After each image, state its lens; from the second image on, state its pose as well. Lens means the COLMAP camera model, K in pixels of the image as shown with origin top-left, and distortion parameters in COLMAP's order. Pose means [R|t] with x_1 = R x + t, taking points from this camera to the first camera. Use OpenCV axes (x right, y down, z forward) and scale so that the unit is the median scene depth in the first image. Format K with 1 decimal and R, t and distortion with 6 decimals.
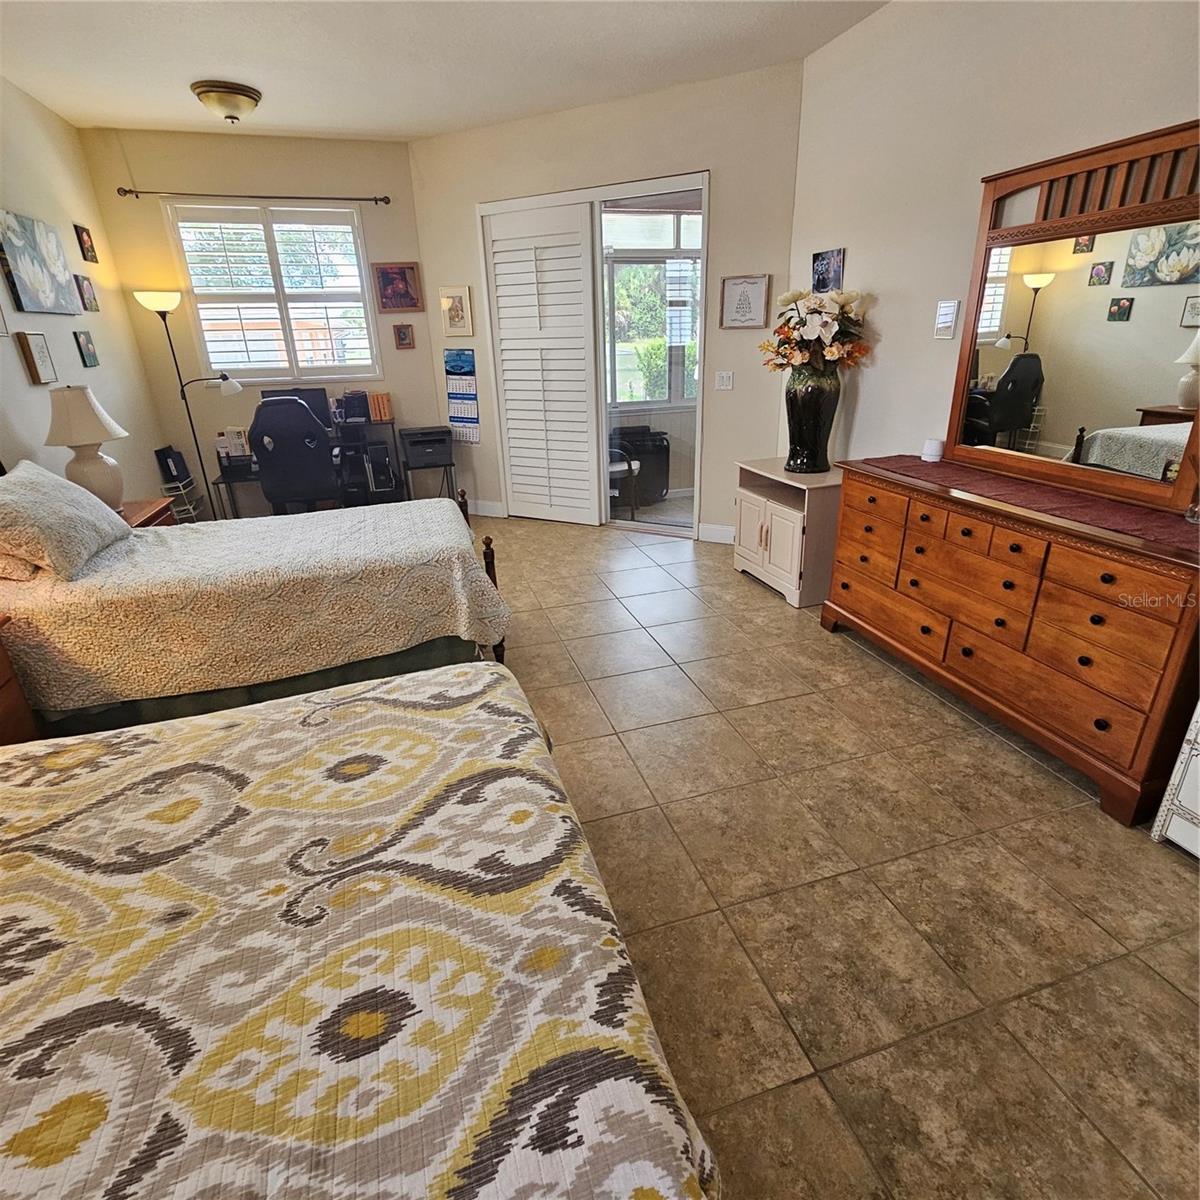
lens RADIAL K [[664.3, 0, 627.2], [0, 664.3, 603.8], [0, 0, 1]] dist [-0.007507, -0.000684]
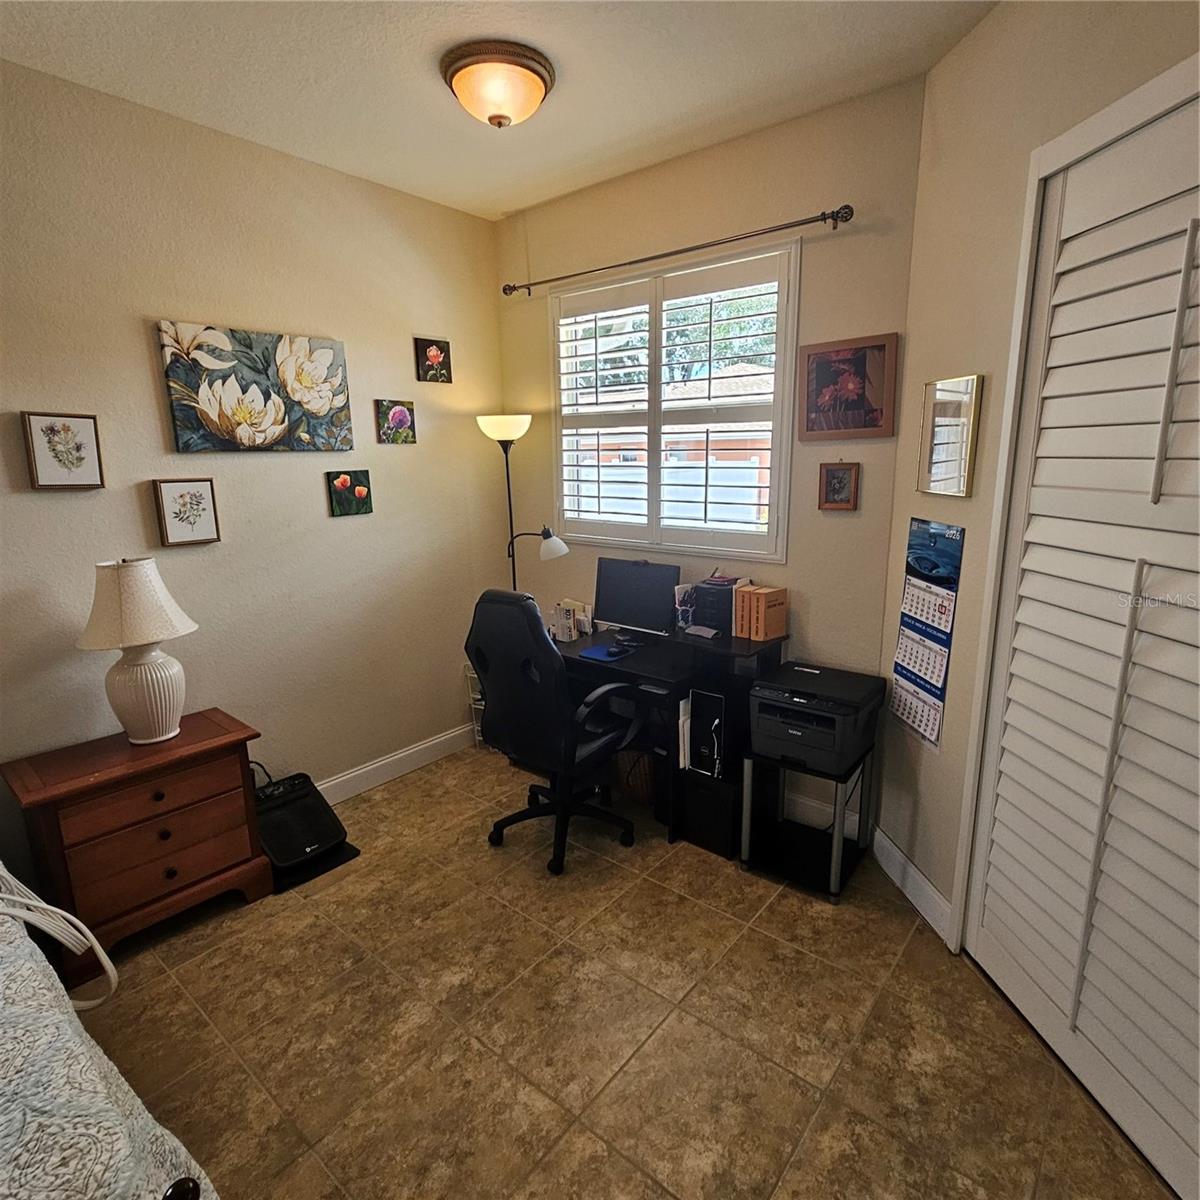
lens RADIAL K [[687.6, 0, 585.1], [0, 687.6, 595.2], [0, 0, 1]] dist [-0.004737, -0.001089]
pose [[0.517943, 0.187889, -0.834525, -0.003508], [-0.321817, 0.946707, 0.013413, -0.307620], [0.792571, 0.261618, 0.550807, 0.670410]]
